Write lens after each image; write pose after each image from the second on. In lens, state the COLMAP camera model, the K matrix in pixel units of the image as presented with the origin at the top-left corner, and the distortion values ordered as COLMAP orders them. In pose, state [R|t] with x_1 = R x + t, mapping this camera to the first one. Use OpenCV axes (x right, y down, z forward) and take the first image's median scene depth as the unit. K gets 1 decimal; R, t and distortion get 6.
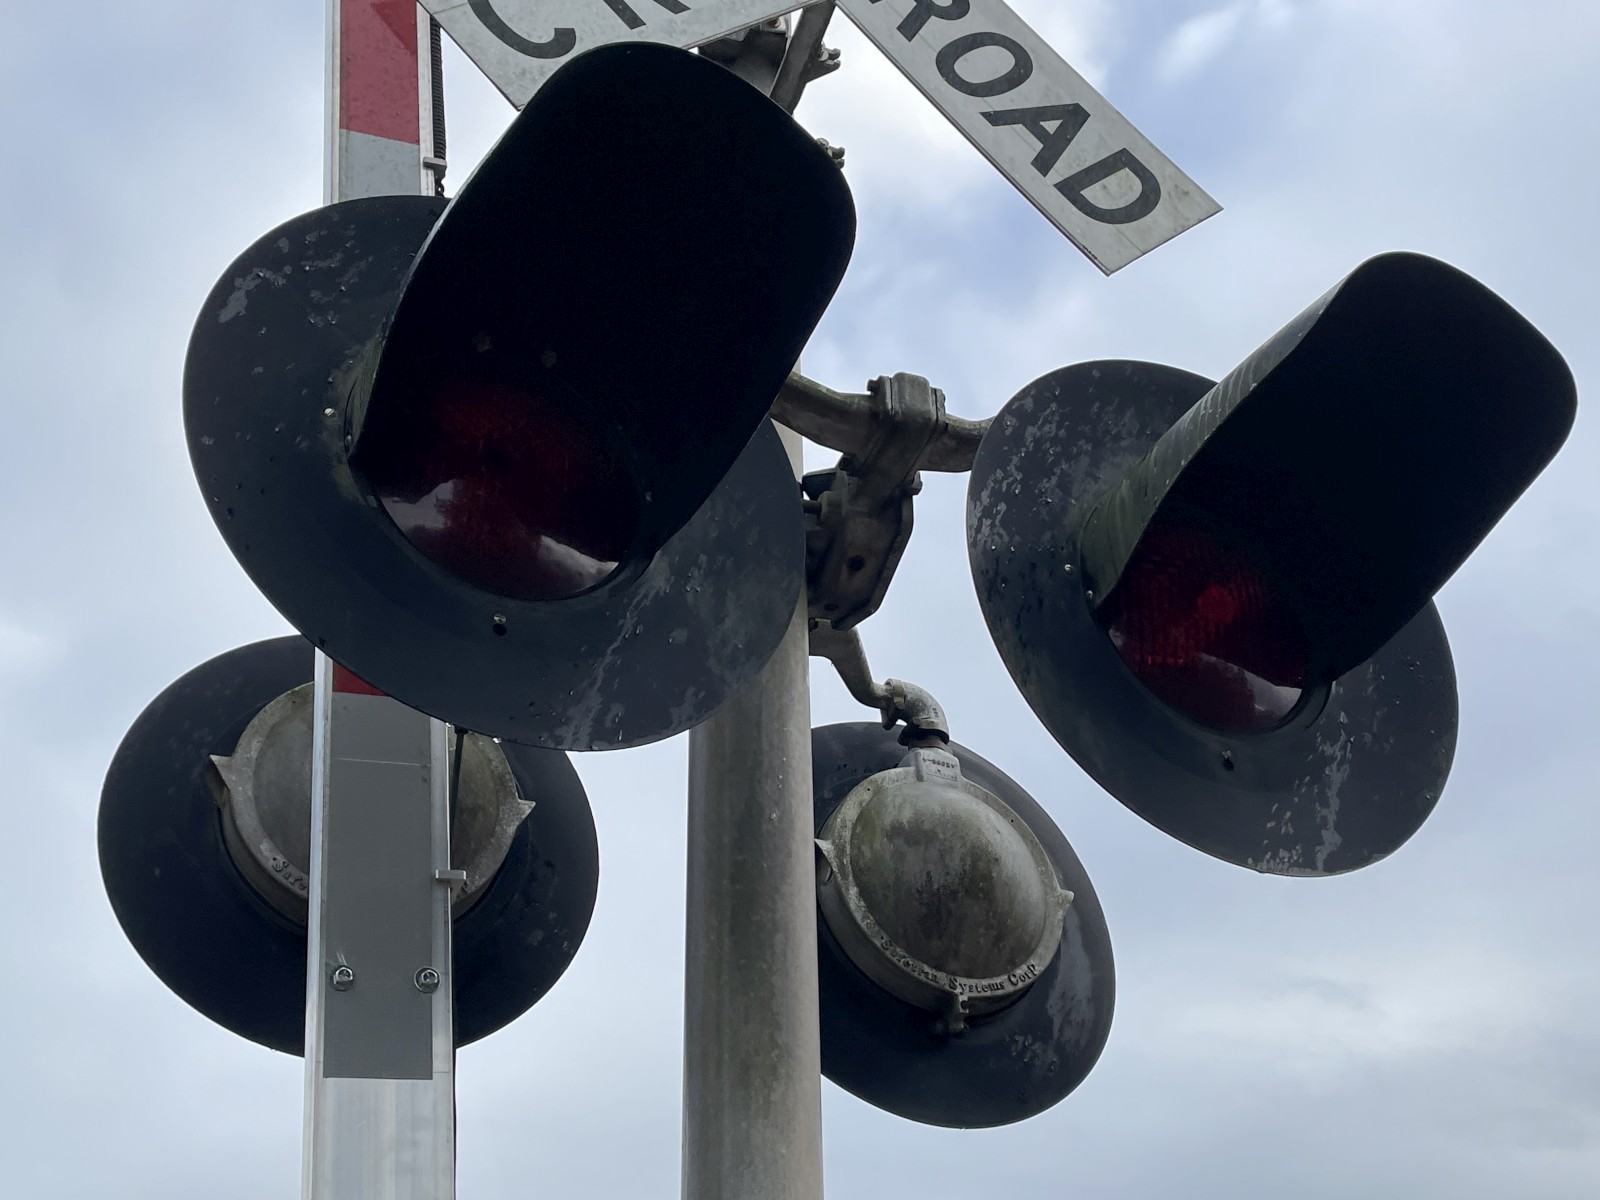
lens RADIAL K [[1917.8, 0, 814.2], [0, 1917.8, 585.7], [0, 0, 1]] dist [0.161048, 0.000000]
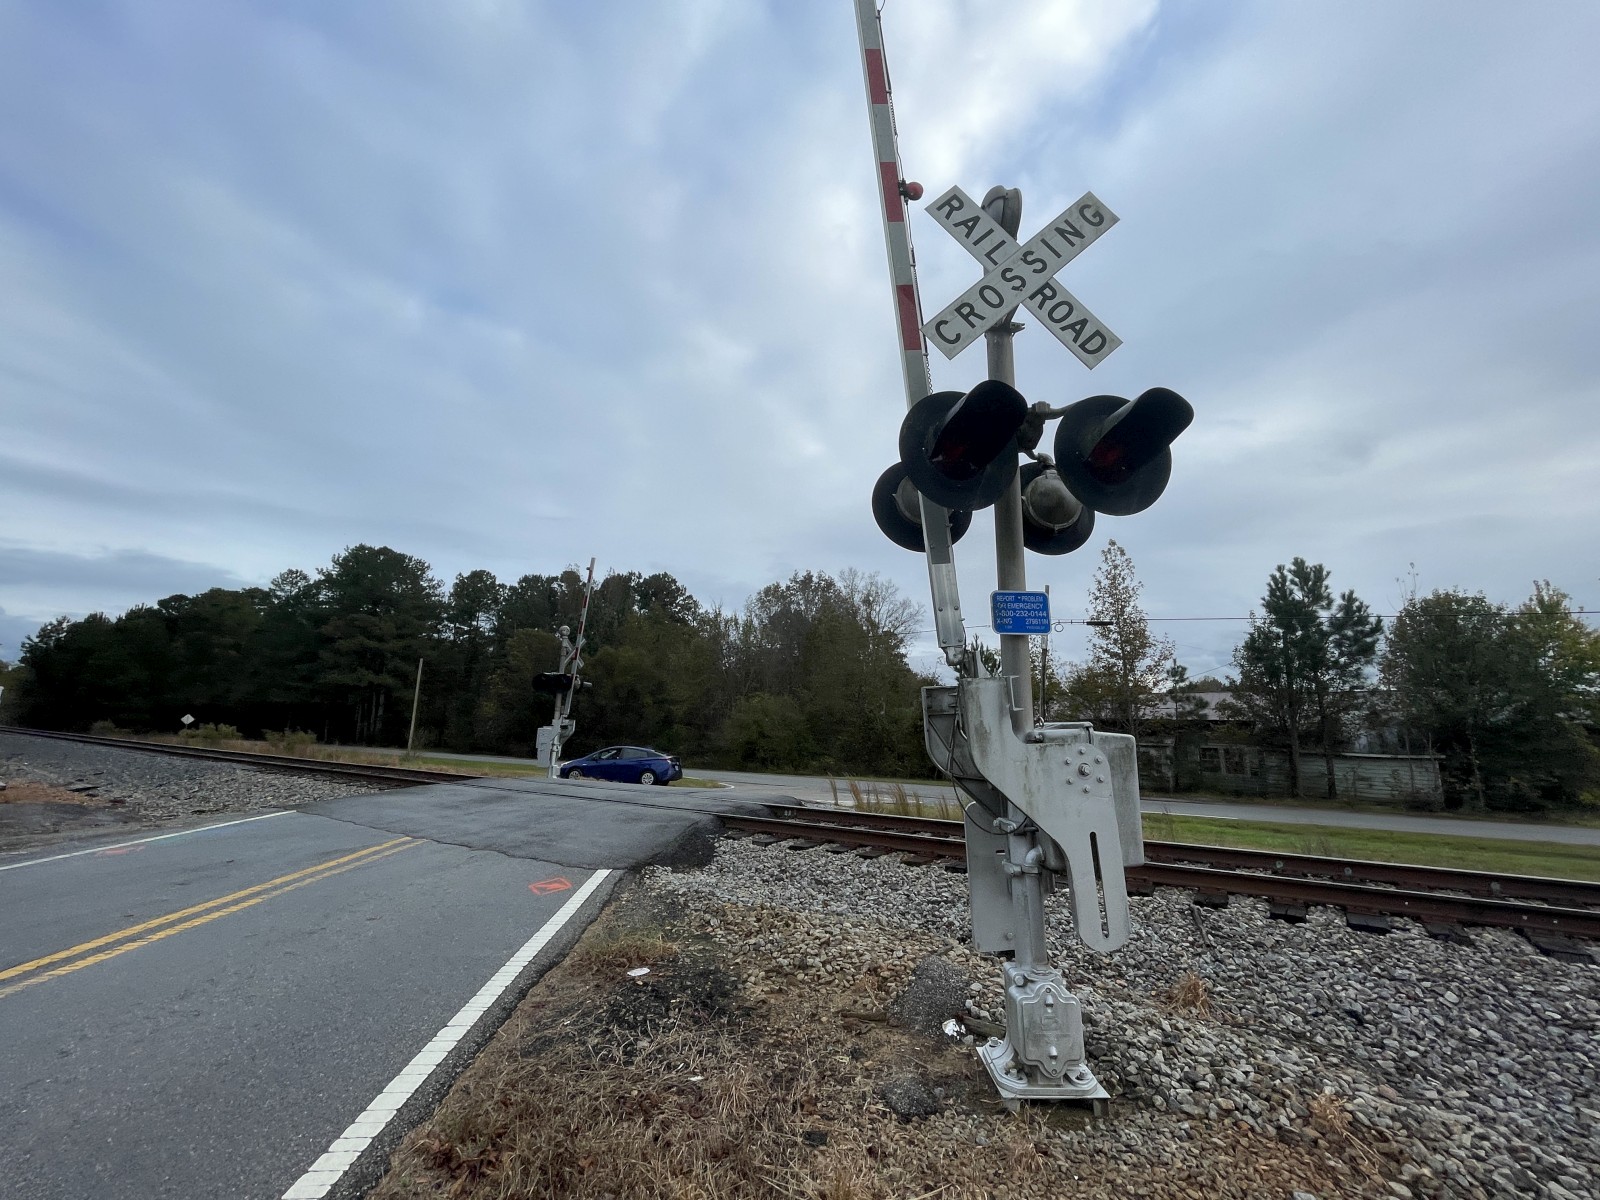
lens RADIAL K [[651.7, 0, 807.6], [0, 651.7, 597.5], [0, 0, 1]] dist [-0.001514, -0.000617]
pose [[0.947351, -0.019738, -0.319589, 0.009485], [0.148765, 0.910966, 0.384721, -0.316401], [0.283541, -0.412009, 0.865940, -0.557367]]
